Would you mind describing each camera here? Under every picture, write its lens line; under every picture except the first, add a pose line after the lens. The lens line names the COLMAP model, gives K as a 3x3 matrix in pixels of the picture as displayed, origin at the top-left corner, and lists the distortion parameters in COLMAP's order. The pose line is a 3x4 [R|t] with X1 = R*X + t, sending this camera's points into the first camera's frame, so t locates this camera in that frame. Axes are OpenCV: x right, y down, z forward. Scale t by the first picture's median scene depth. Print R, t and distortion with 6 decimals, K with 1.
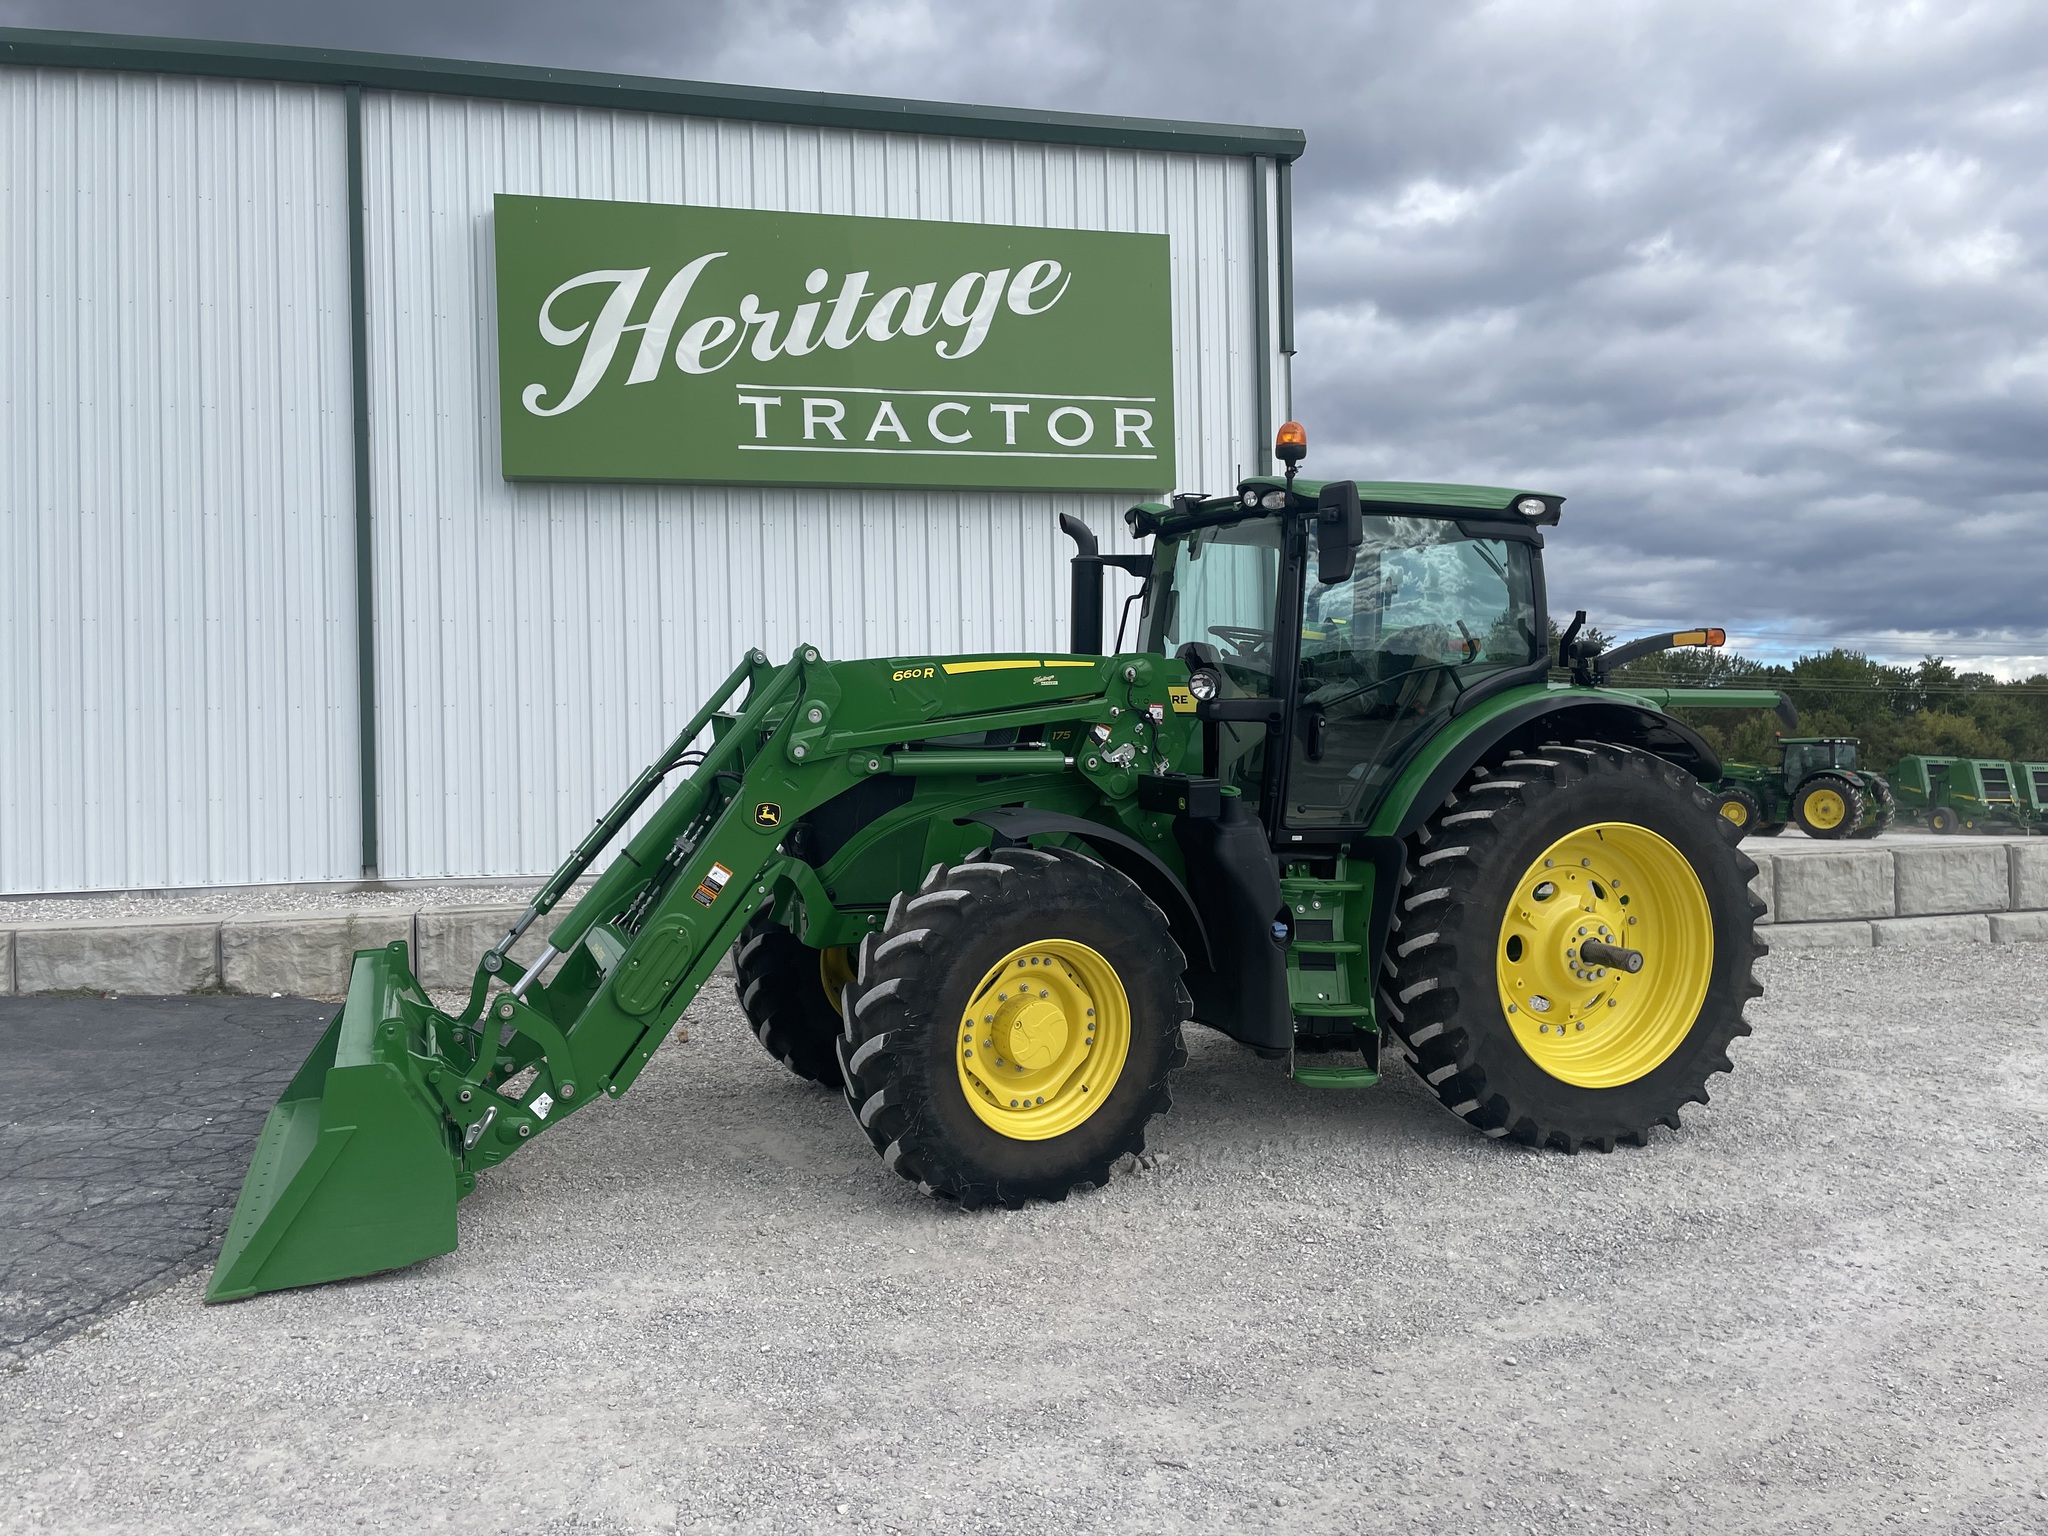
lens RADIAL K [[1551.3, 0, 1004.9], [0, 1551.3, 756.6], [0, 0, 1]] dist [0.083187, -0.109286]
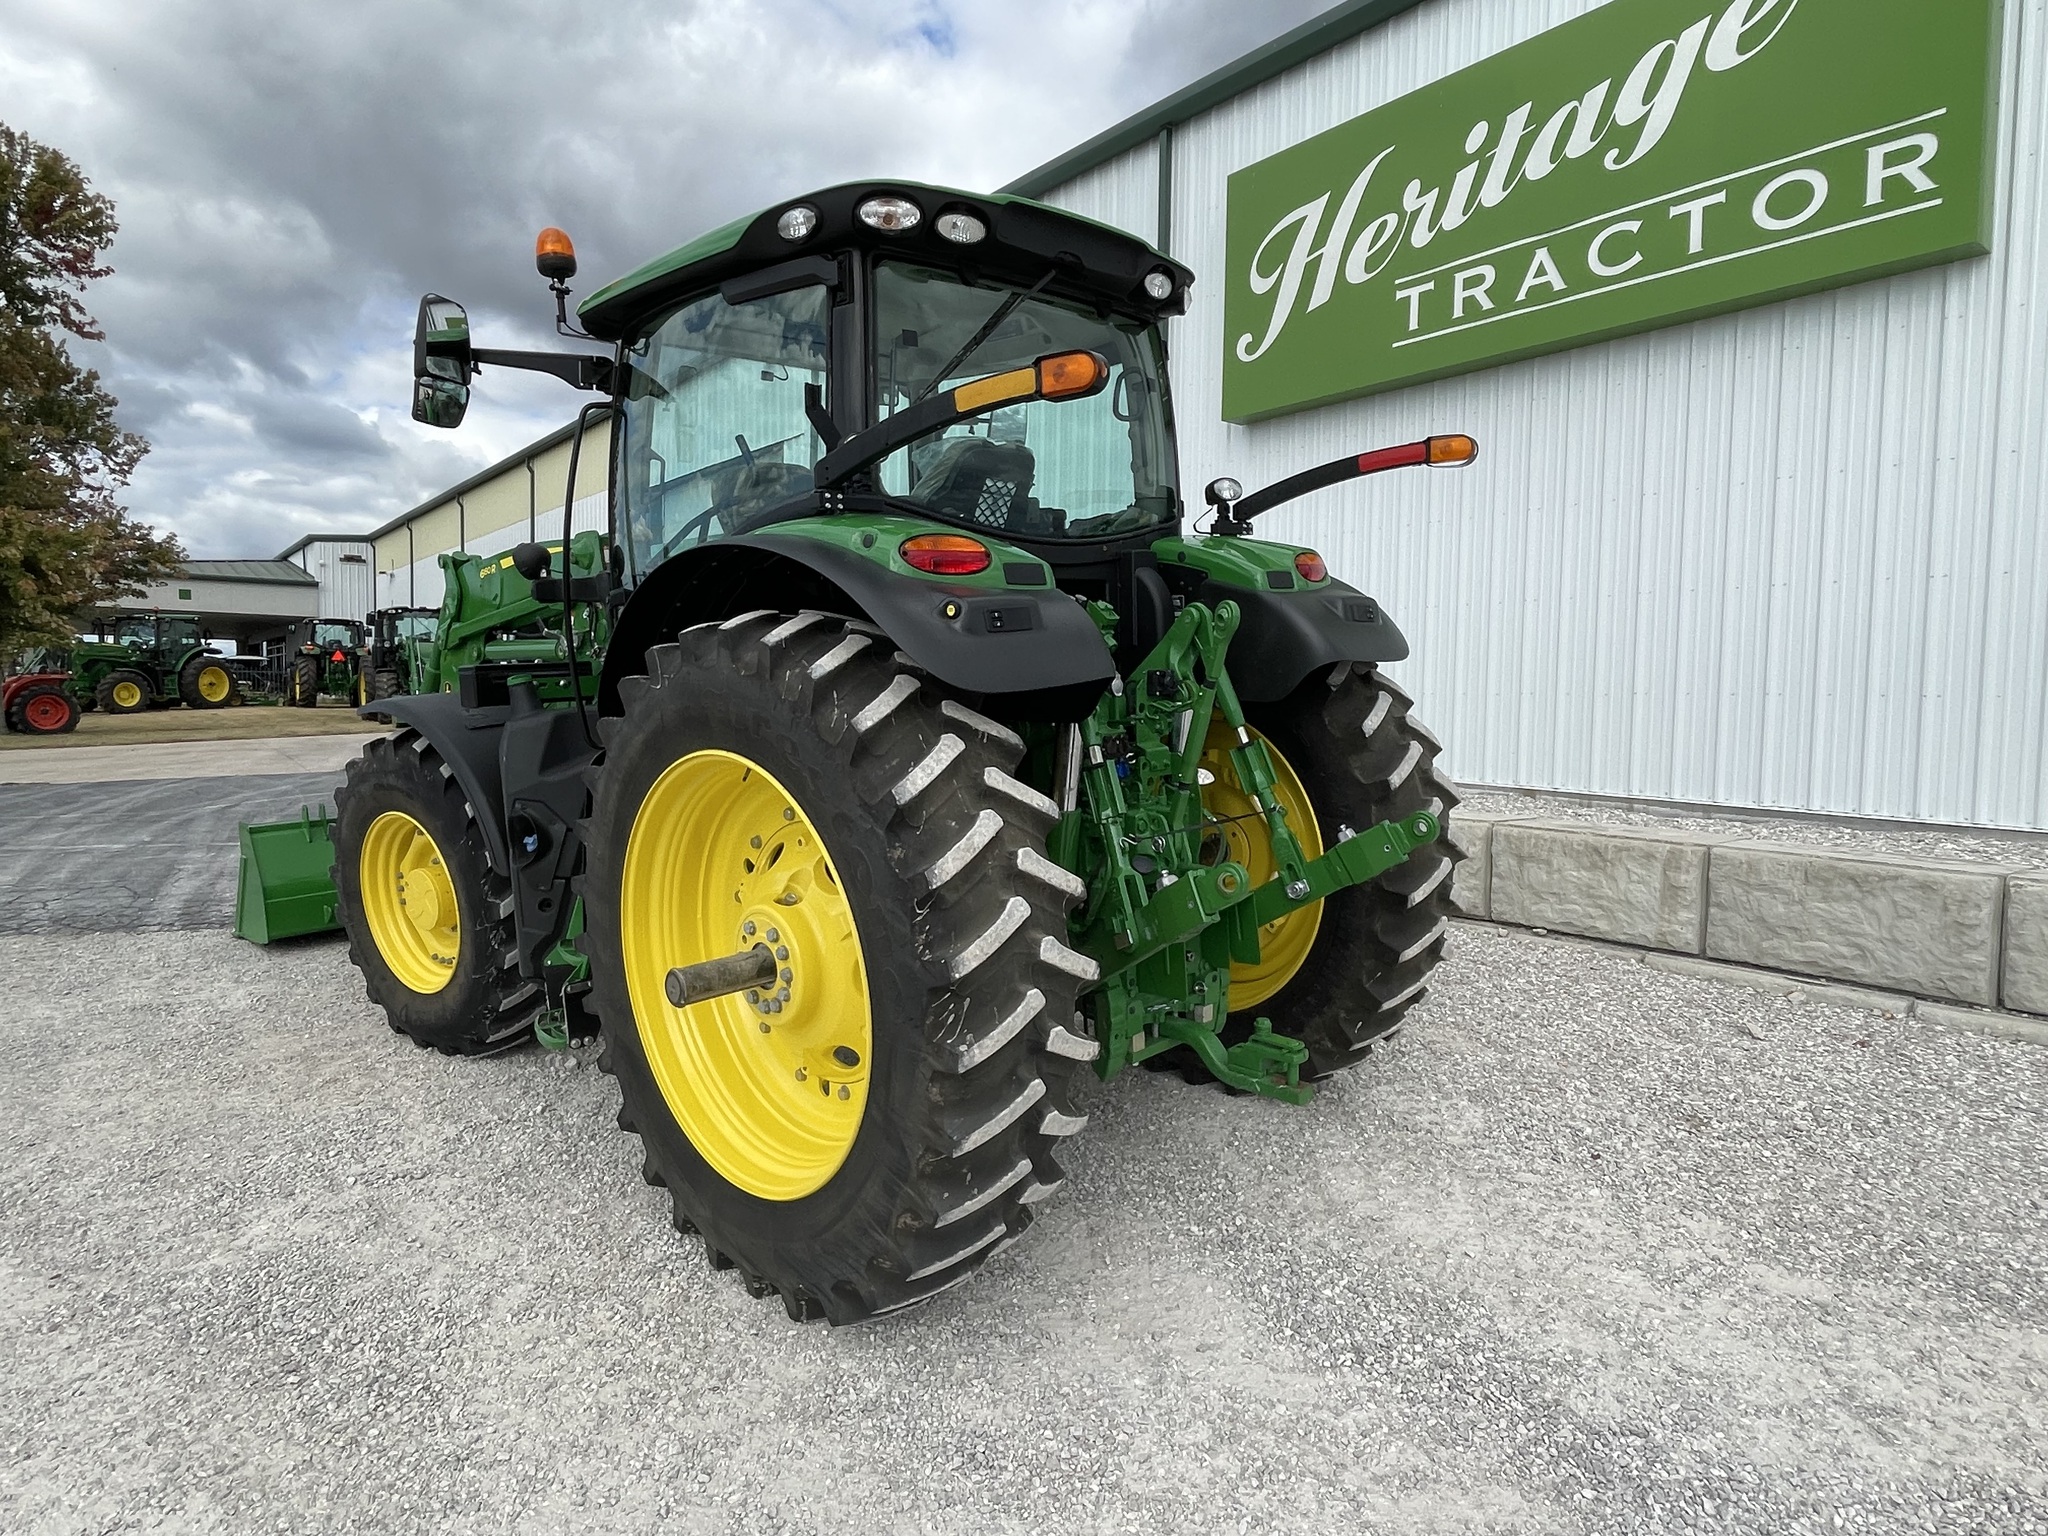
lens RADIAL K [[1185.4, 0, 1020.2], [0, 1185.4, 759.3], [0, 0, 1]] dist [-0.000807, 0.000021]
pose [[0.417235, 0.076466, -0.905576, 0.702614], [-0.012614, 0.996845, 0.078361, 0.008442], [0.908711, -0.021272, 0.416883, 0.778513]]
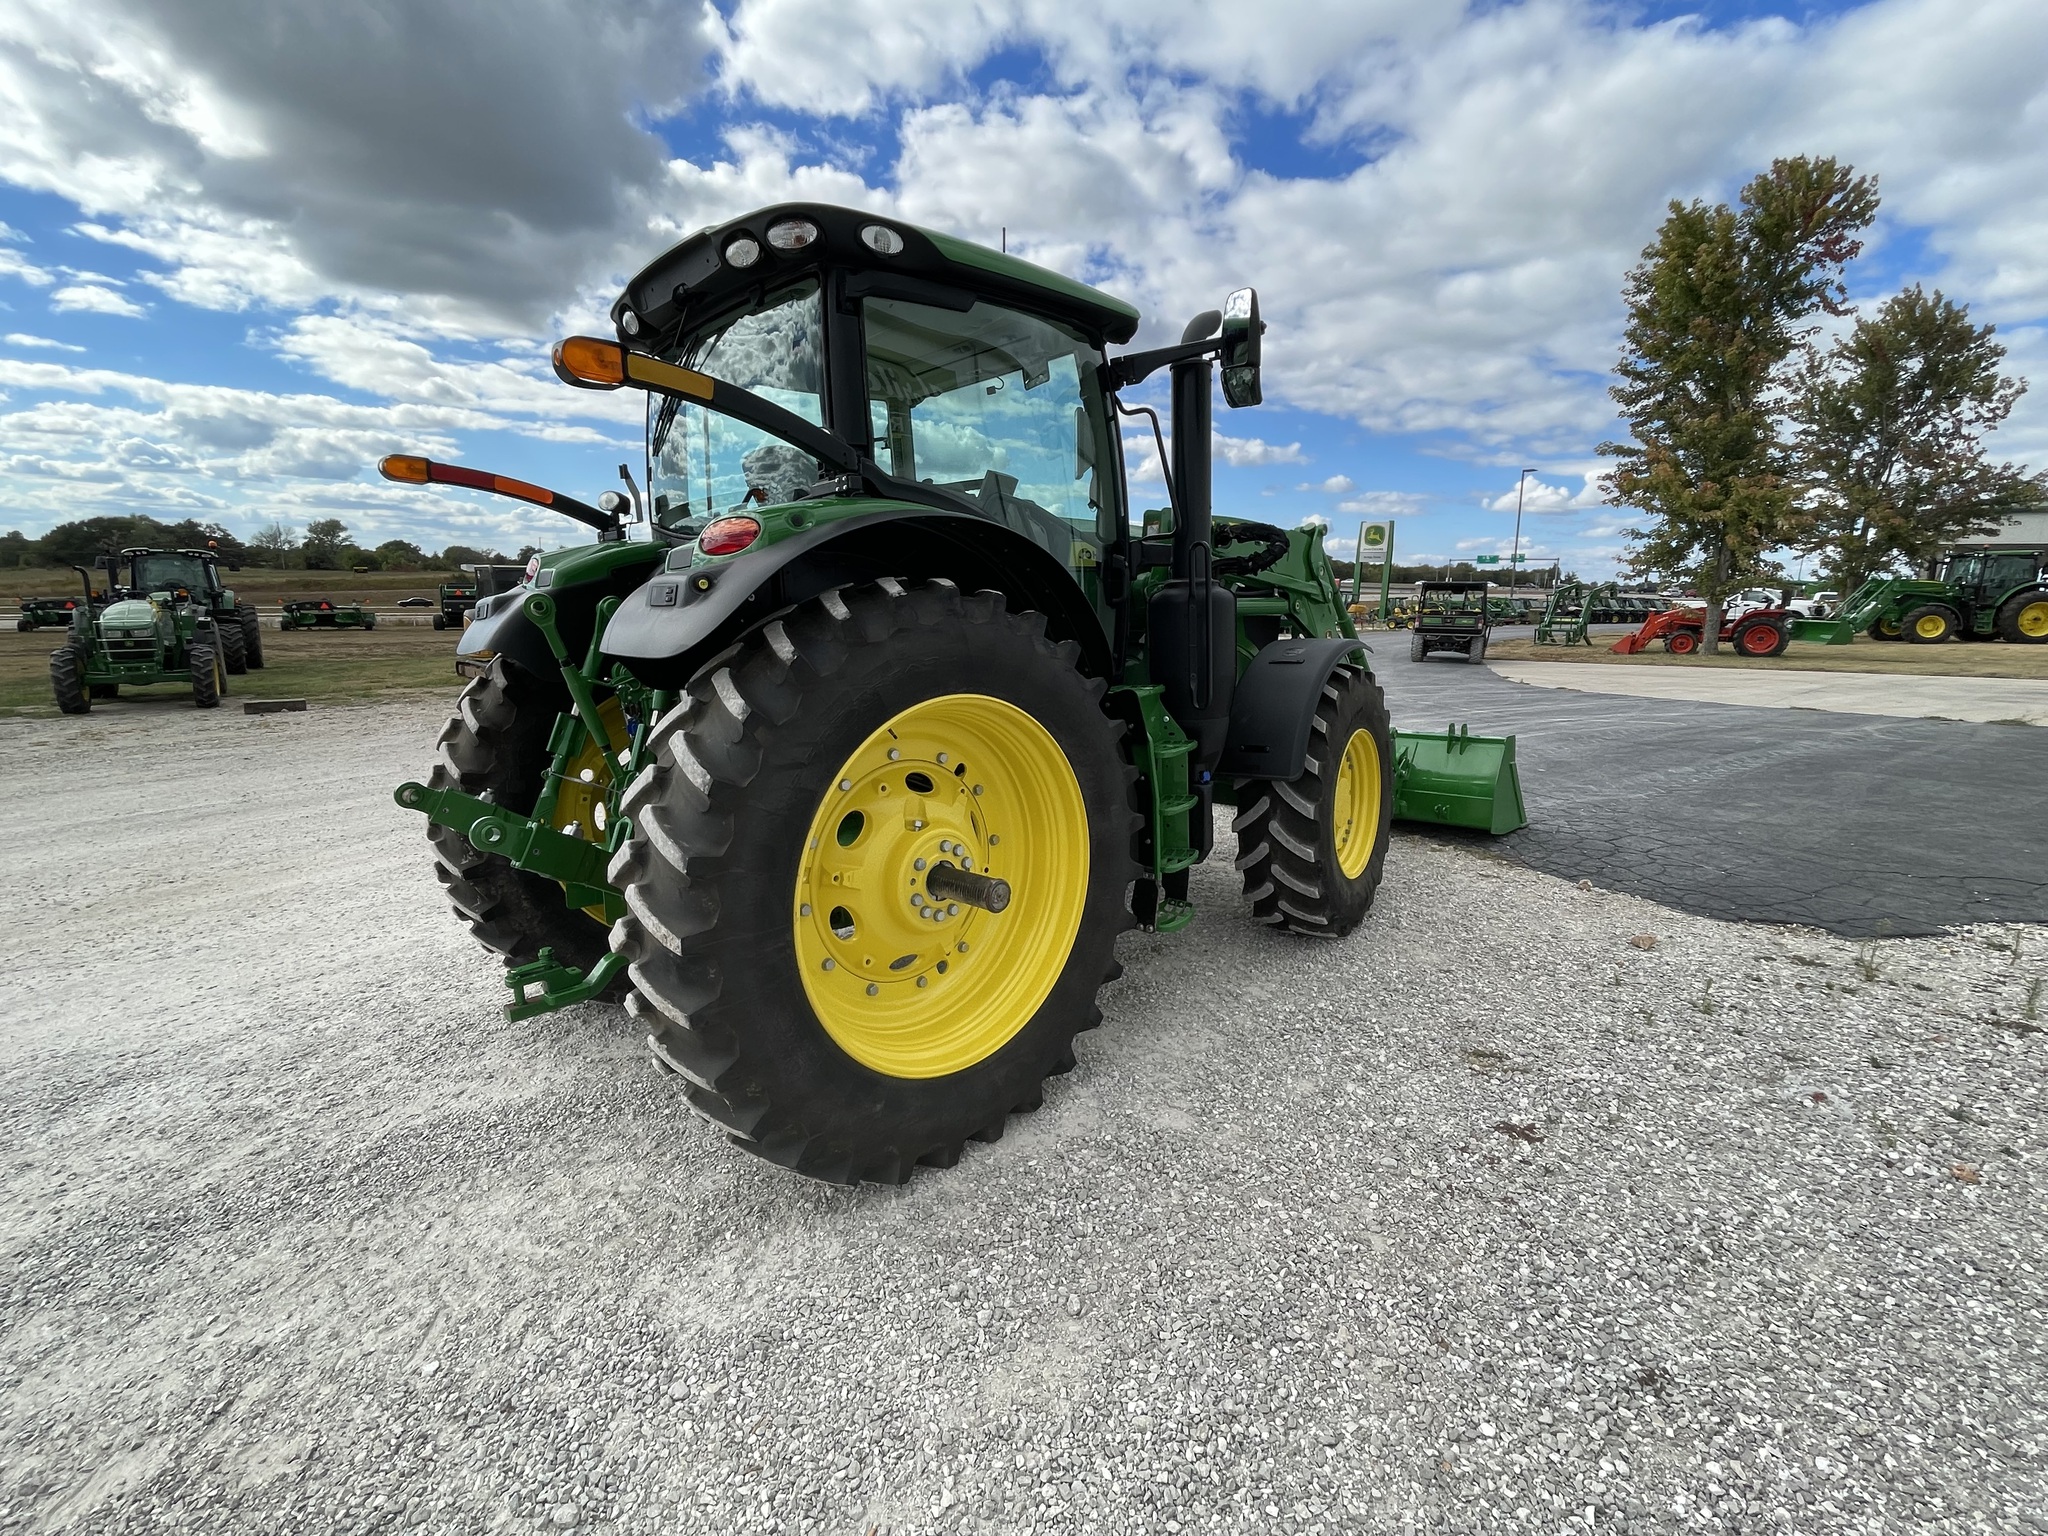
lens RADIAL K [[916.2, 0, 1020.4], [0, 916.2, 755.6], [0, 0, 1]] dist [-0.003914, -0.000613]
pose [[-0.910140, 0.076998, -0.407083, 0.340623], [0.000080, 0.982611, 0.185677, -0.018660], [0.414300, 0.168960, -0.894320, 1.437111]]
